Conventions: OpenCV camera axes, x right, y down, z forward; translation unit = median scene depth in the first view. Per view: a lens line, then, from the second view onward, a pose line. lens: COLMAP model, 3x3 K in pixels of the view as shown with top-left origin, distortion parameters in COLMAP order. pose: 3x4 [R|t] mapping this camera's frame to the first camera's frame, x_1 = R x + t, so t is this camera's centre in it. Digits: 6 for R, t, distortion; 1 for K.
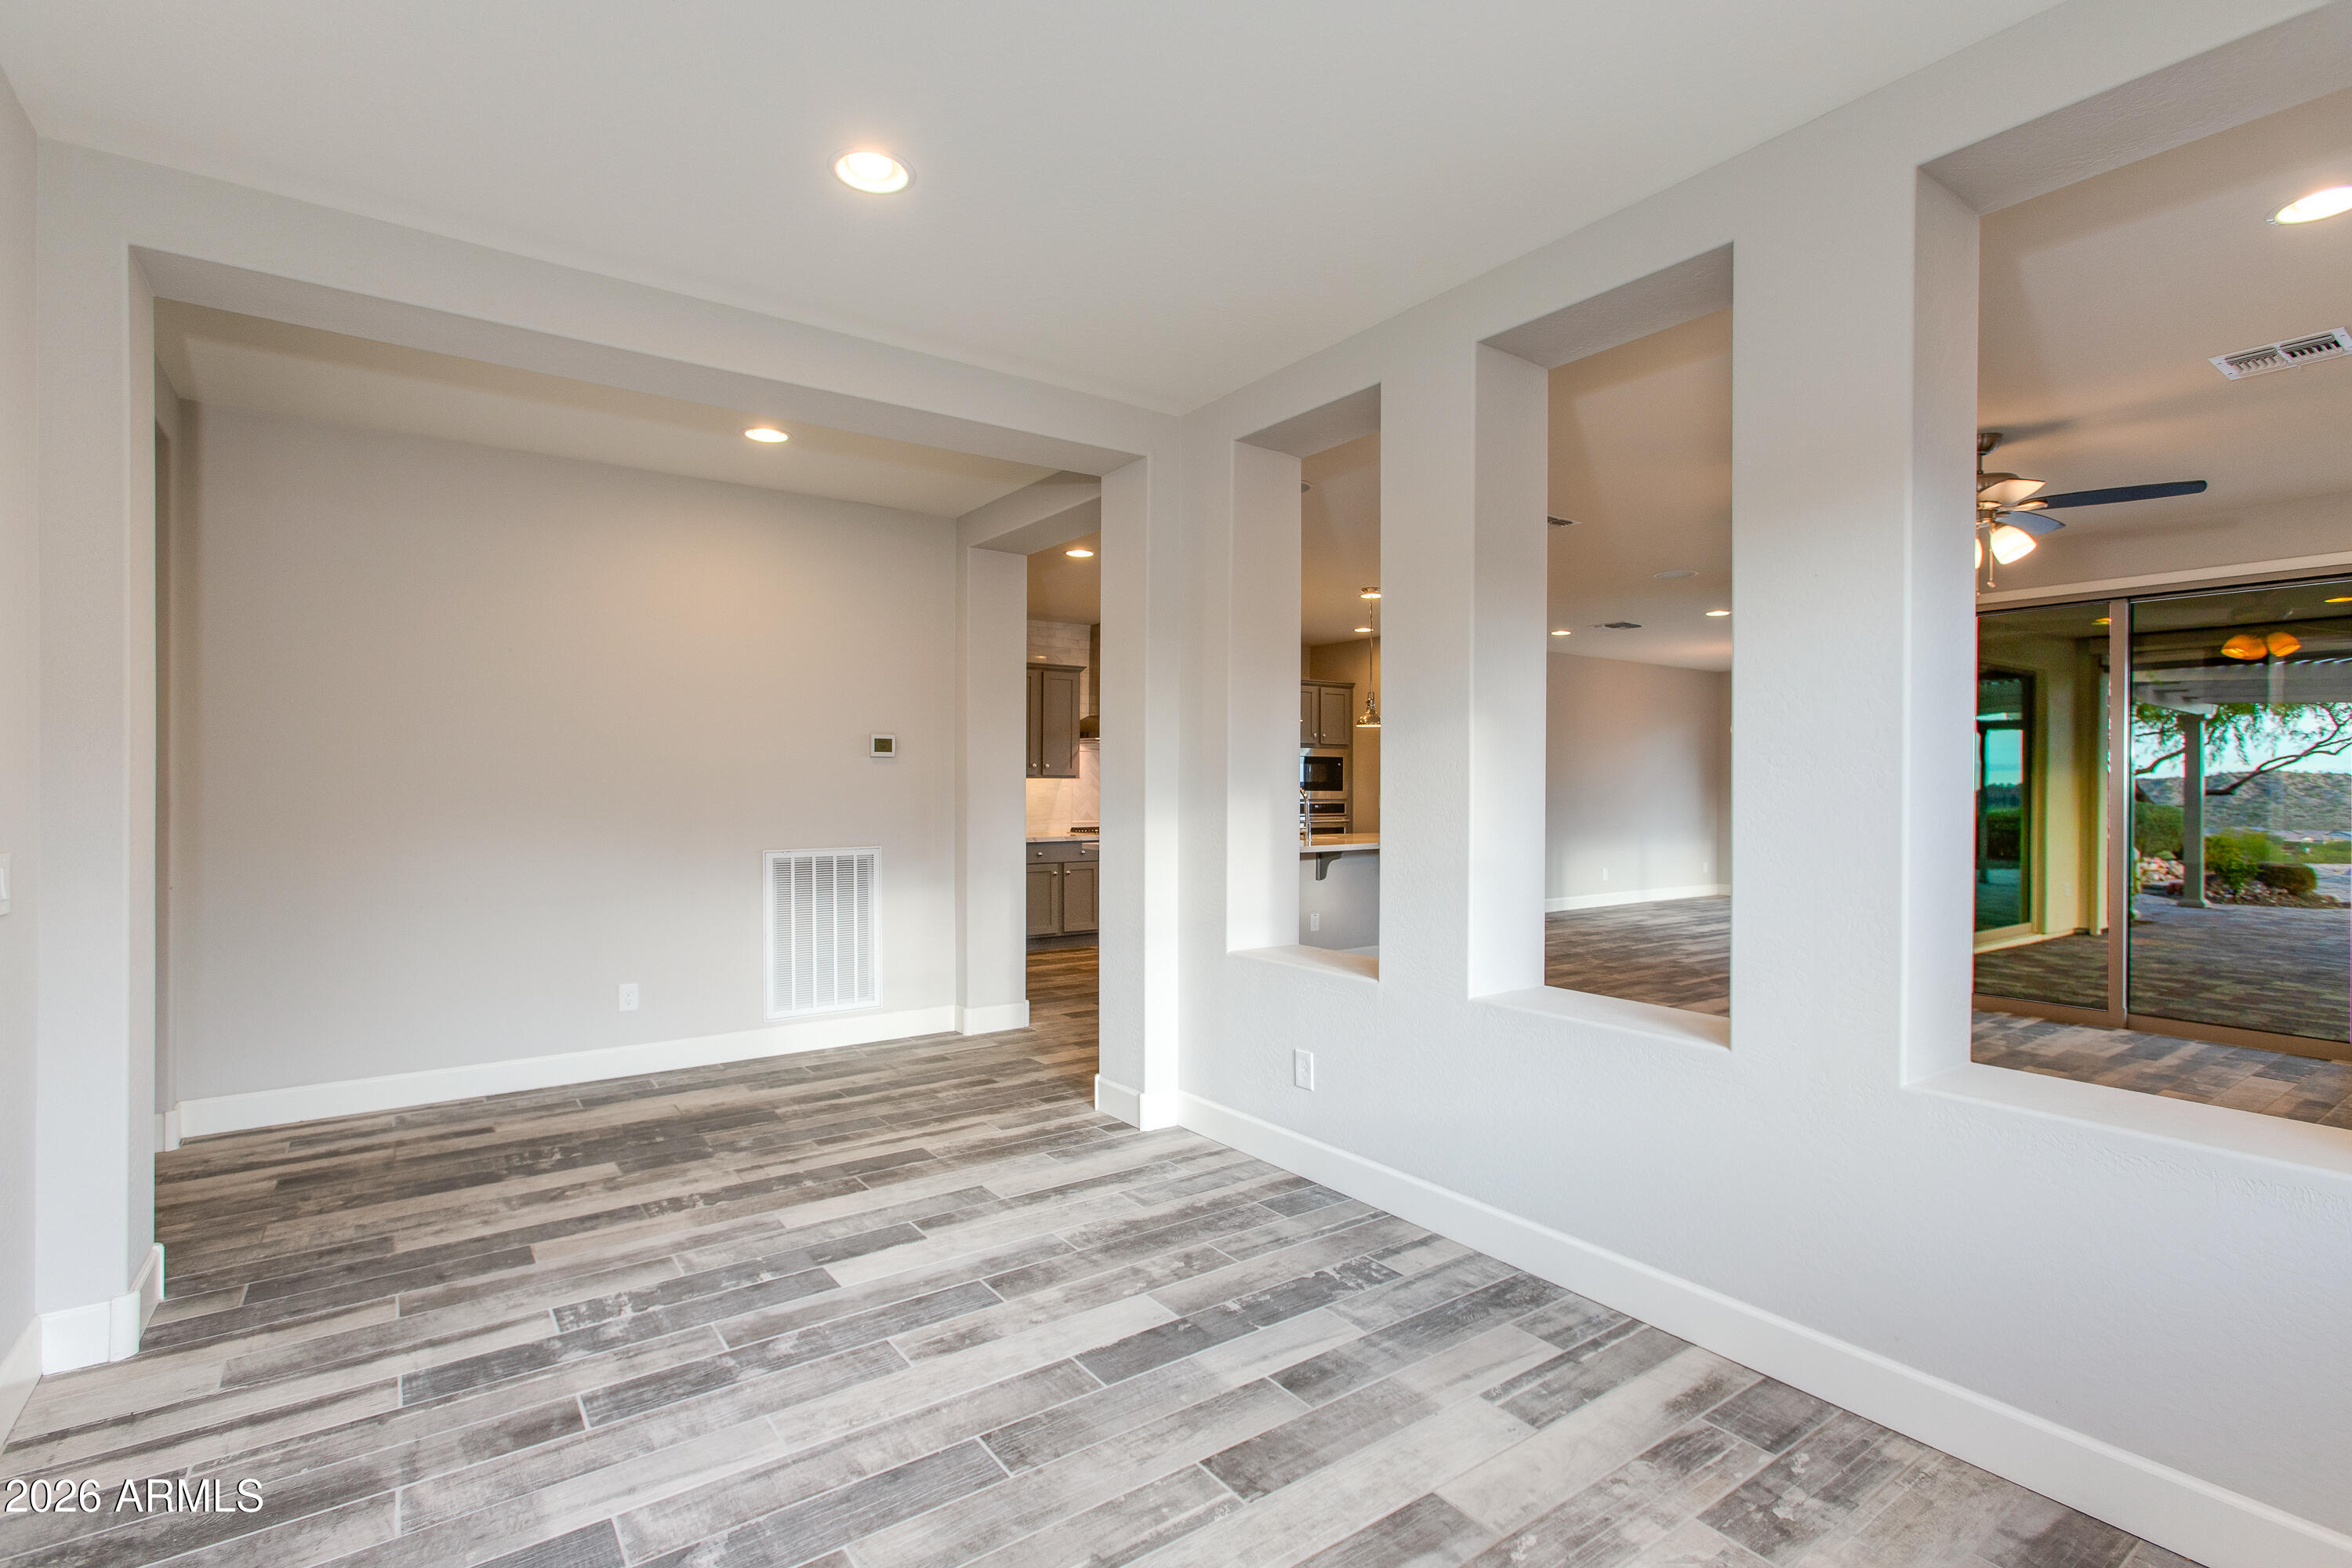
lens RADIAL K [[1094.6, 0, 1188.7], [0, 1094.6, 786.1], [0, 0, 1]] dist [-0.003098, 0.009019]
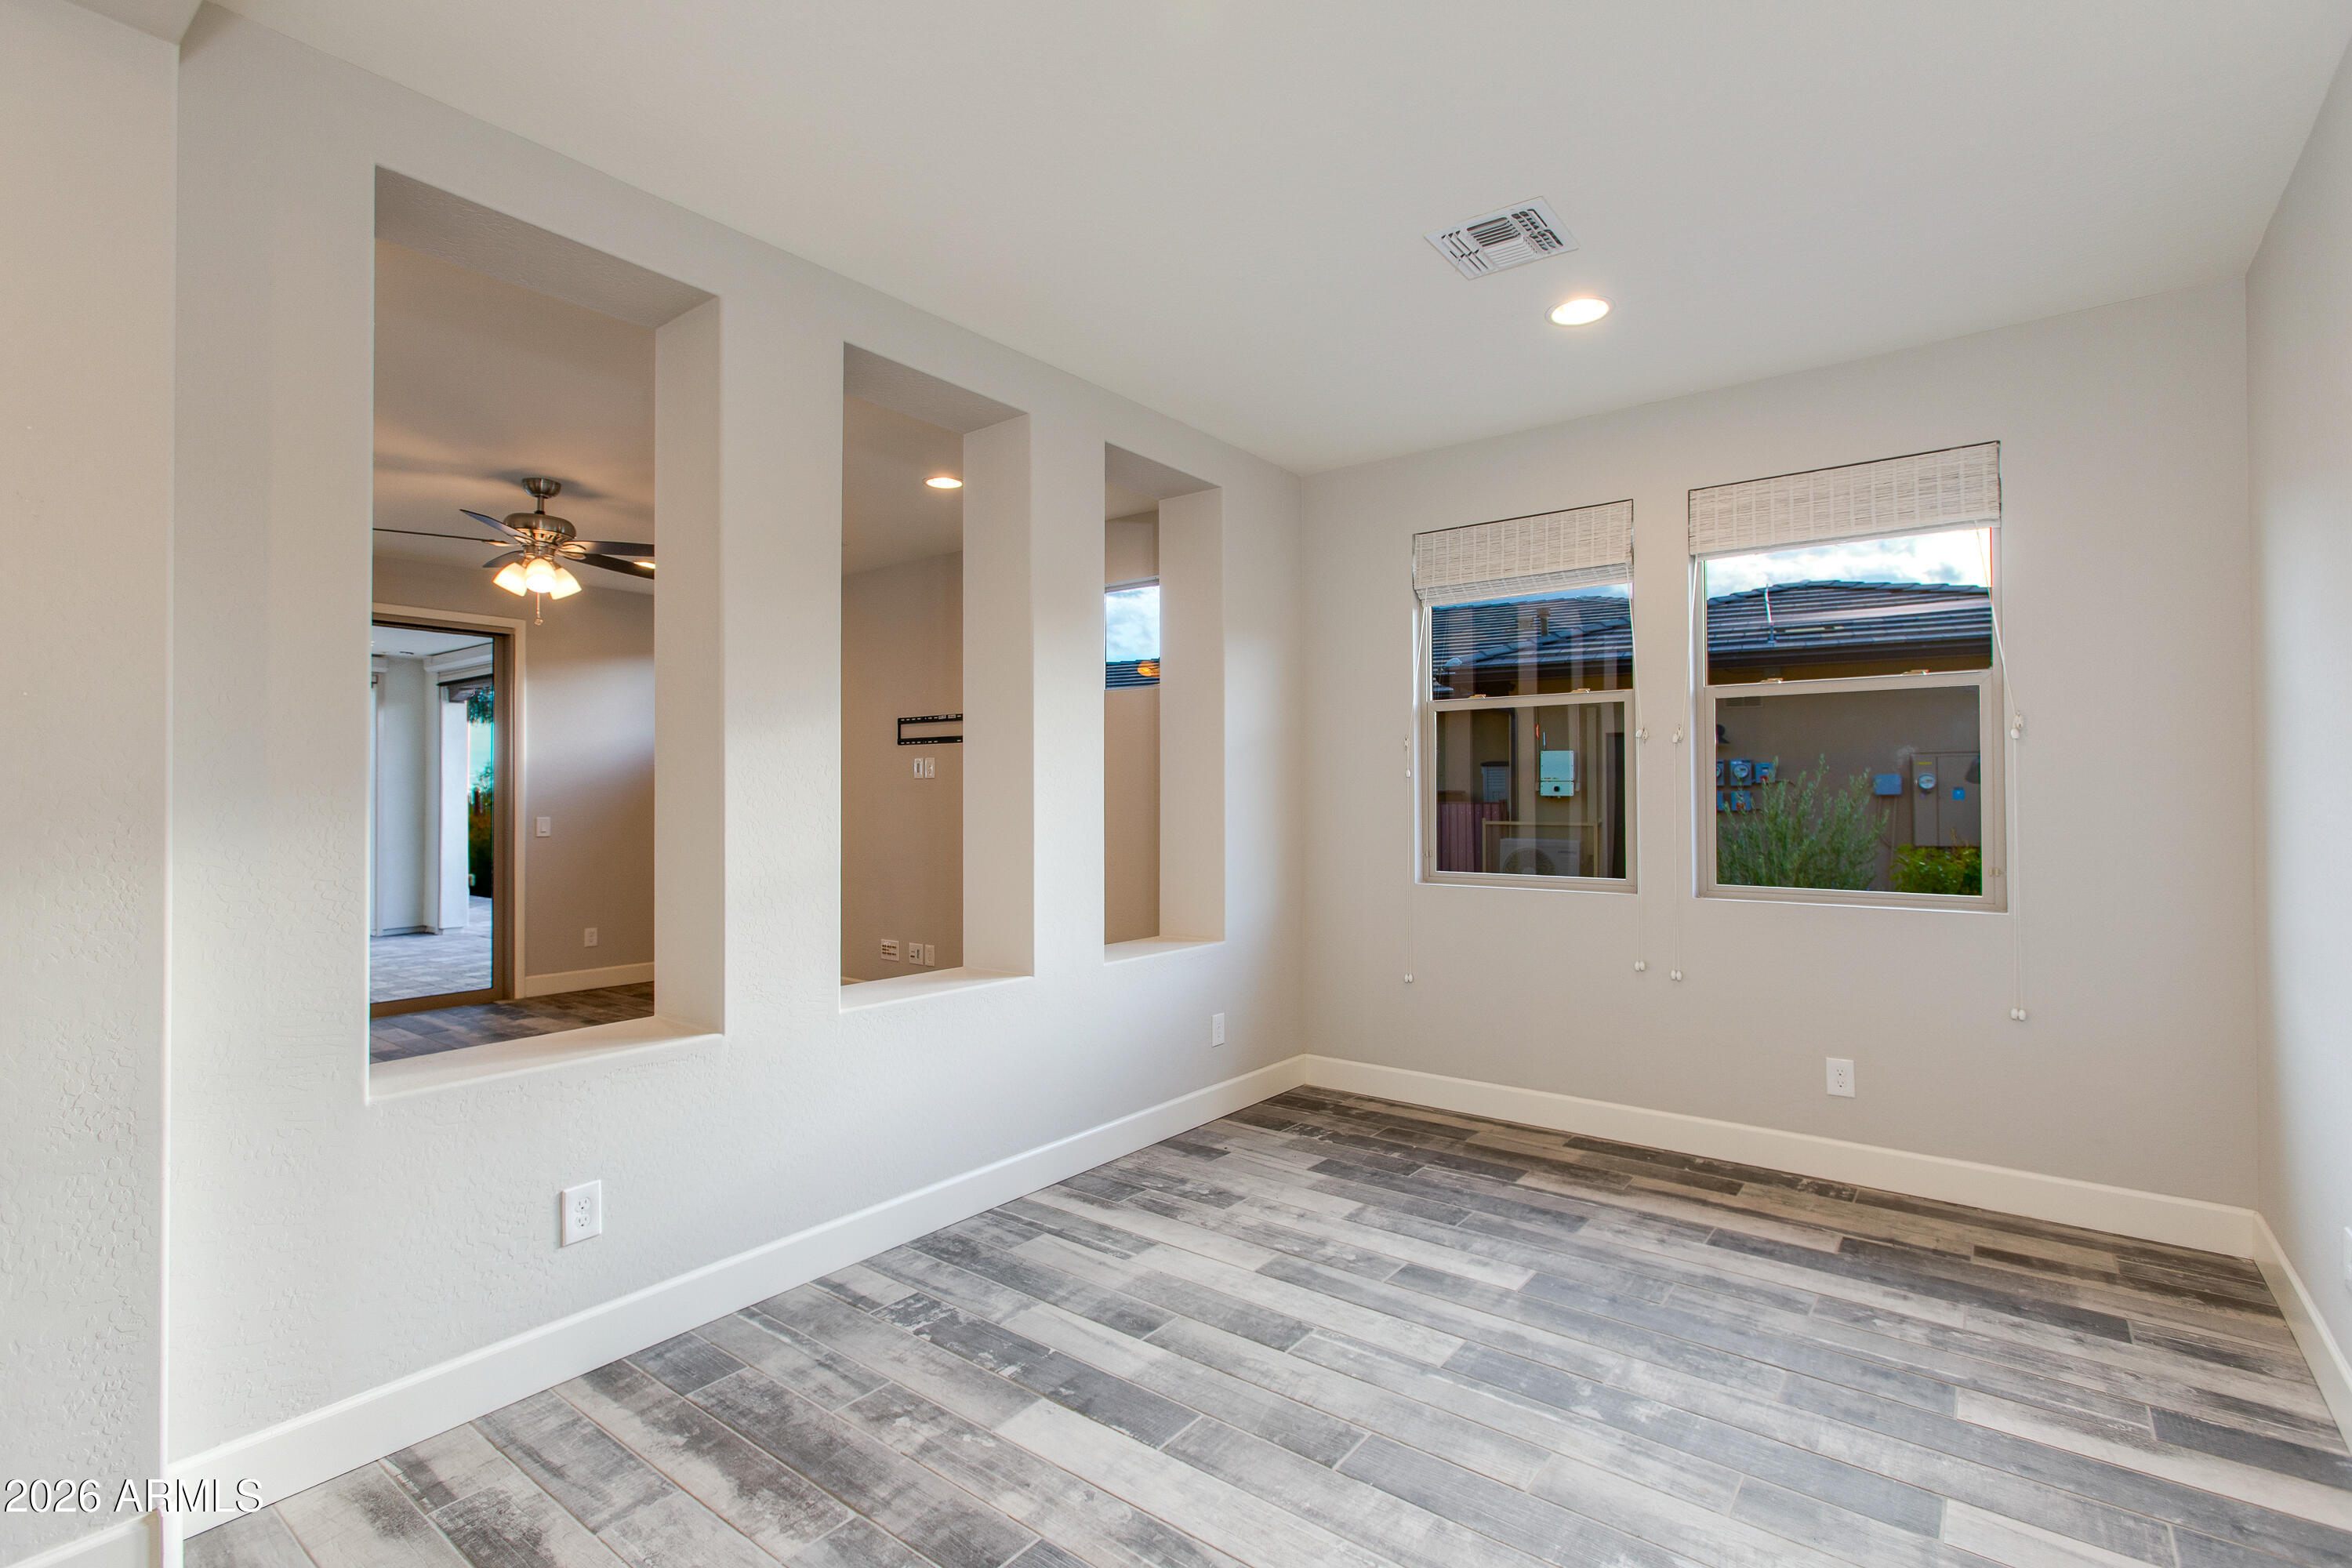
lens RADIAL K [[1094.6, 0, 1188.7], [0, 1094.6, 786.1], [0, 0, 1]] dist [-0.003098, 0.009019]
pose [[-0.283617, 0.009752, 0.958888, -0.865964], [0.002852, 0.999952, -0.009326, 0.006837], [-0.958933, 0.000090, -0.283631, 1.118130]]
